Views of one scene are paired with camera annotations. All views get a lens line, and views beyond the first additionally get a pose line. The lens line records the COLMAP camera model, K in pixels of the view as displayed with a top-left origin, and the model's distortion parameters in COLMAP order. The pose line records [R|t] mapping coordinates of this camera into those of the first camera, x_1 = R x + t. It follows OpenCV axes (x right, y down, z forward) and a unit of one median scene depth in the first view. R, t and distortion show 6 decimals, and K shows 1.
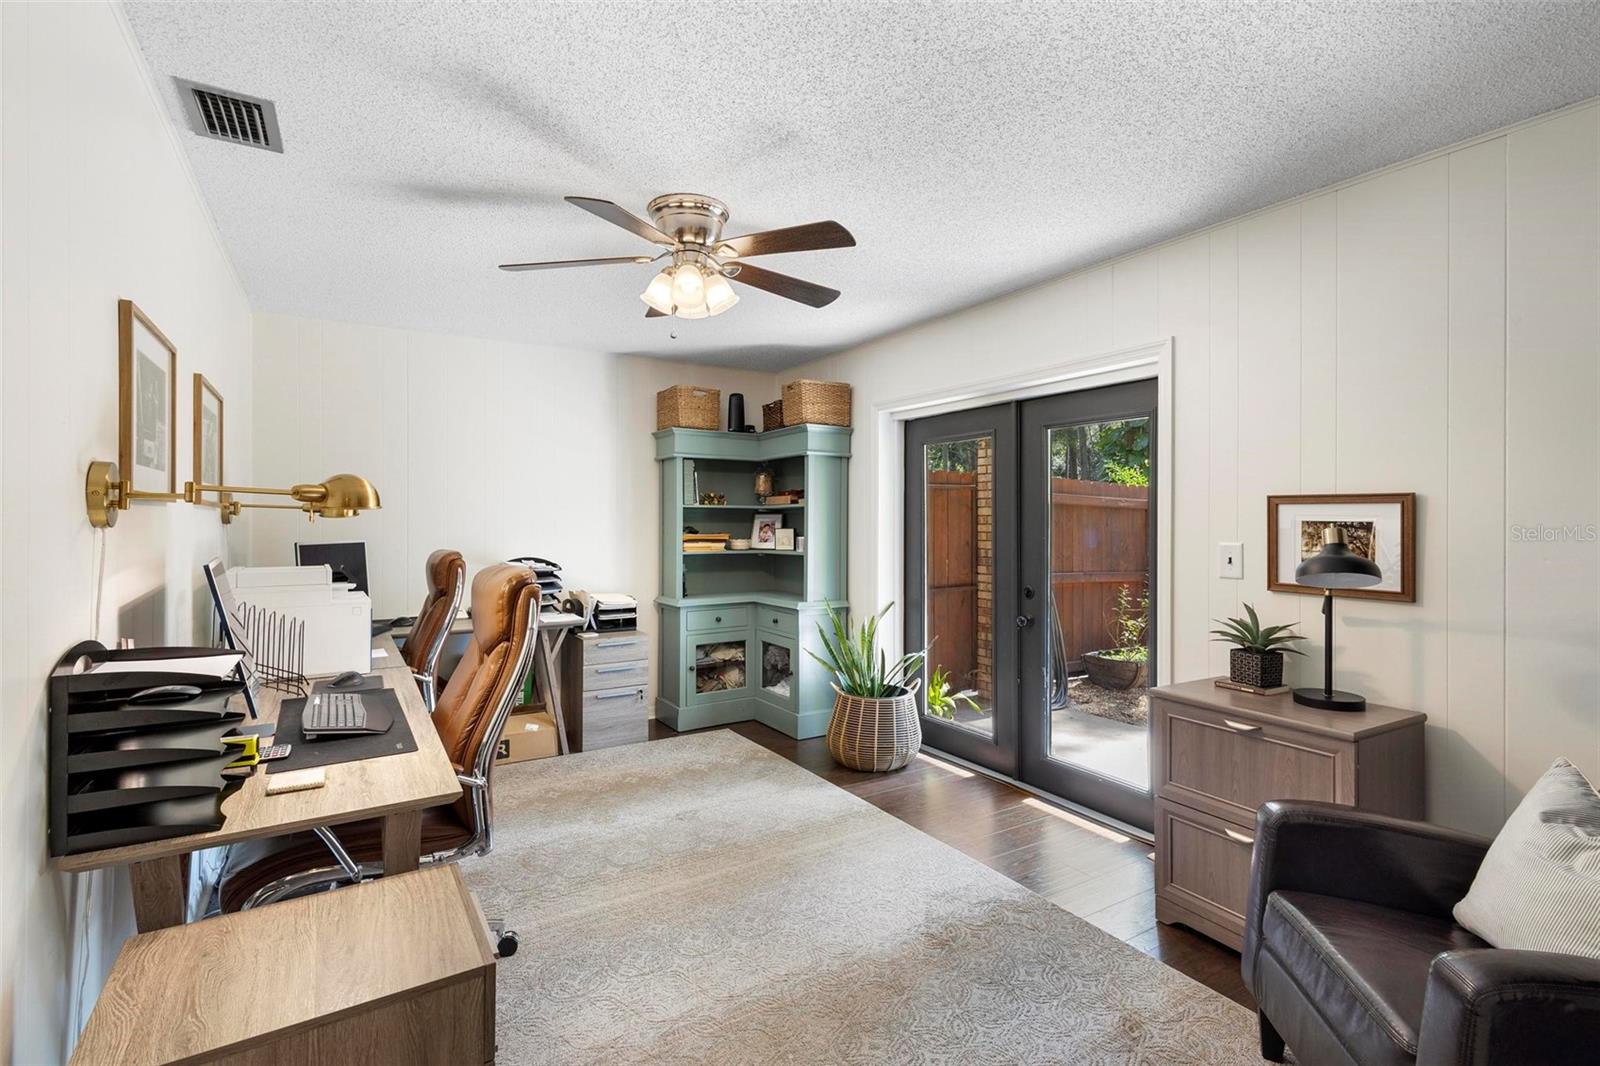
lens RADIAL K [[732.3, 0, 801.7], [0, 732.3, 520.1], [0, 0, 1]] dist [0.014626, -0.005311]
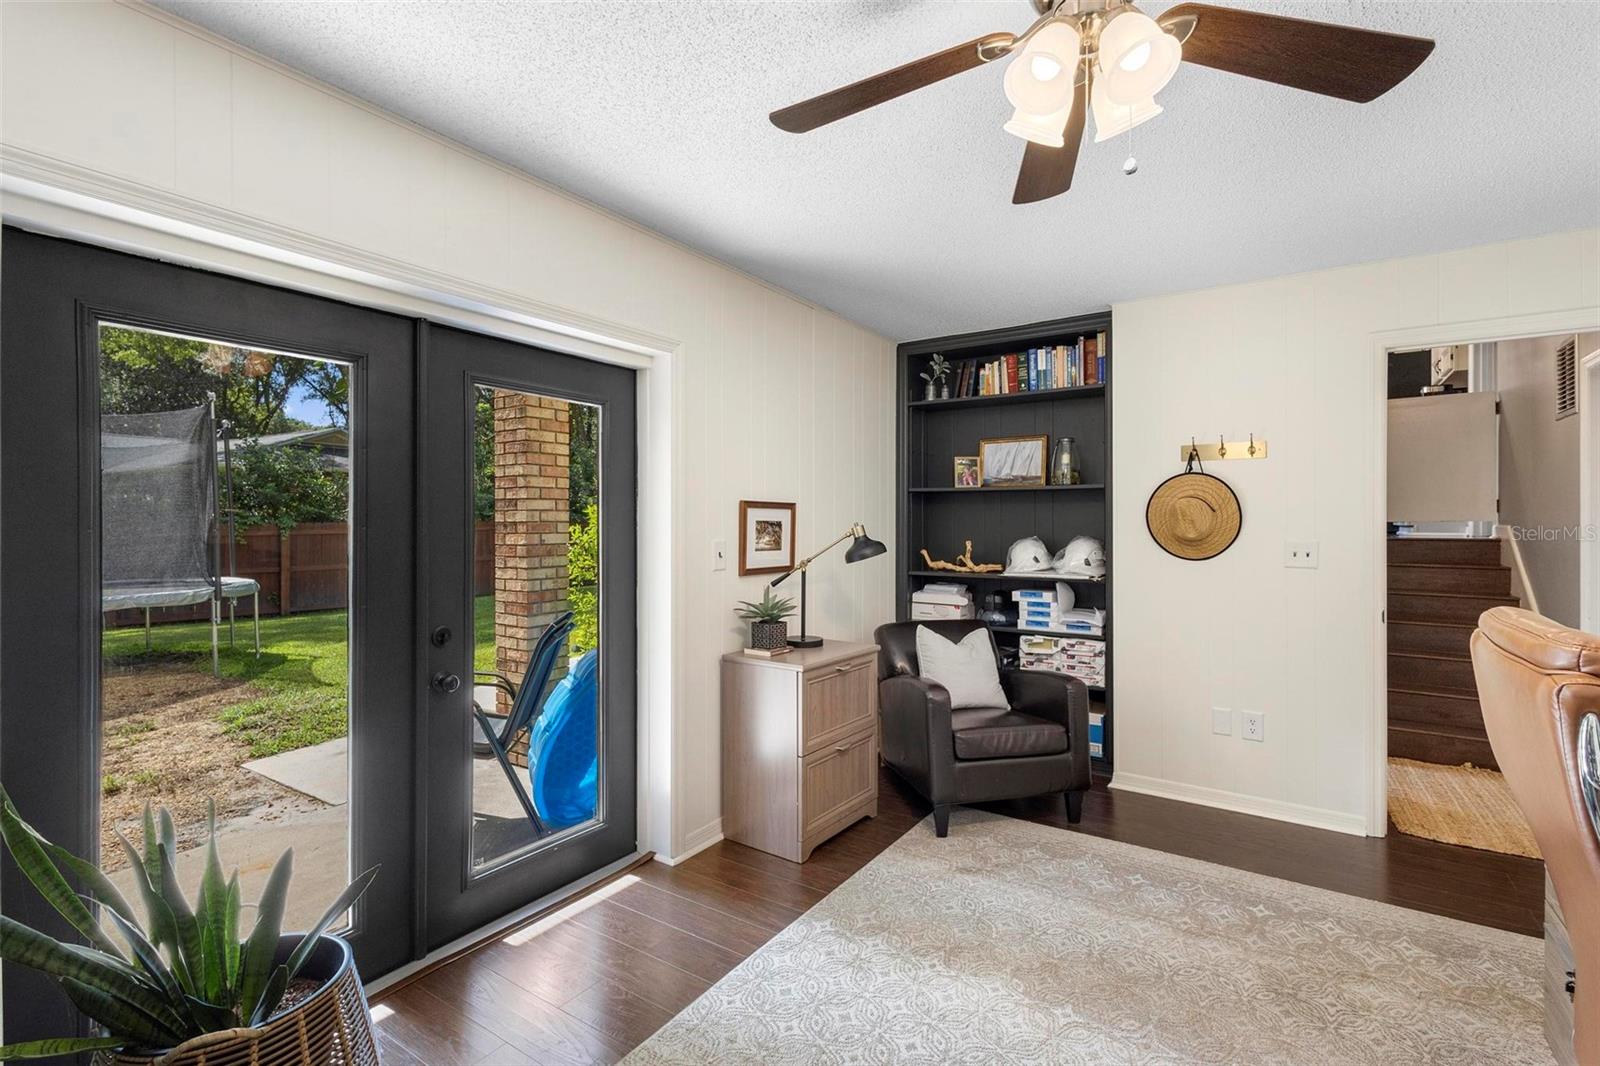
lens RADIAL K [[732.3, 0, 804.7], [0, 732.3, 529.2], [0, 0, 1]] dist [0.014626, -0.005311]
pose [[-0.400829, -0.008591, 0.916113, -0.597965], [0.001863, 0.999946, 0.010192, 0.002986], [-0.916151, 0.005792, -0.400791, 1.513762]]
